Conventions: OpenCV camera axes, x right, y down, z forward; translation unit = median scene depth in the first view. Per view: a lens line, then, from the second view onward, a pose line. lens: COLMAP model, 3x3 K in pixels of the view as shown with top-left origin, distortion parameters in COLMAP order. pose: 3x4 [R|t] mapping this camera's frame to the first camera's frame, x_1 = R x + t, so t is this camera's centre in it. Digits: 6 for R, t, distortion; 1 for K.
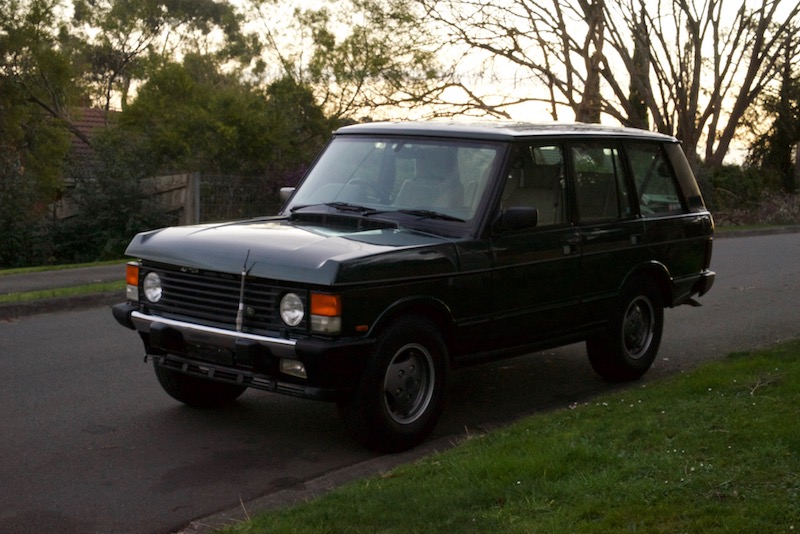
lens RADIAL K [[1277.1, 0, 400.3], [0, 1277.1, 263.5], [0, 0, 1]] dist [-0.013274, 0.000000]
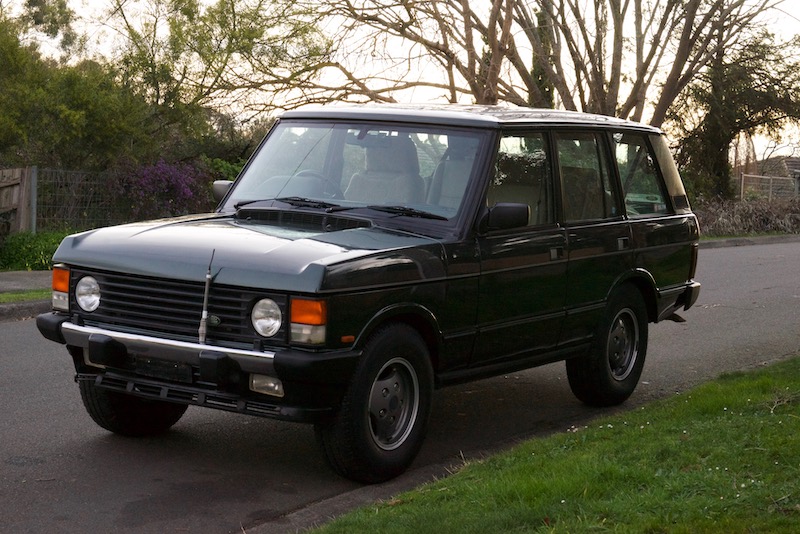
lens RADIAL K [[1595.3, 0, 399.7], [0, 1595.3, 268.3], [0, 0, 1]] dist [-0.054456, 0.000000]
pose [[0.993671, 0.003951, 0.112261, -0.093338], [-0.002561, 0.999918, -0.012521, 0.012585], [-0.112302, 0.012154, 0.993600, -0.071095]]
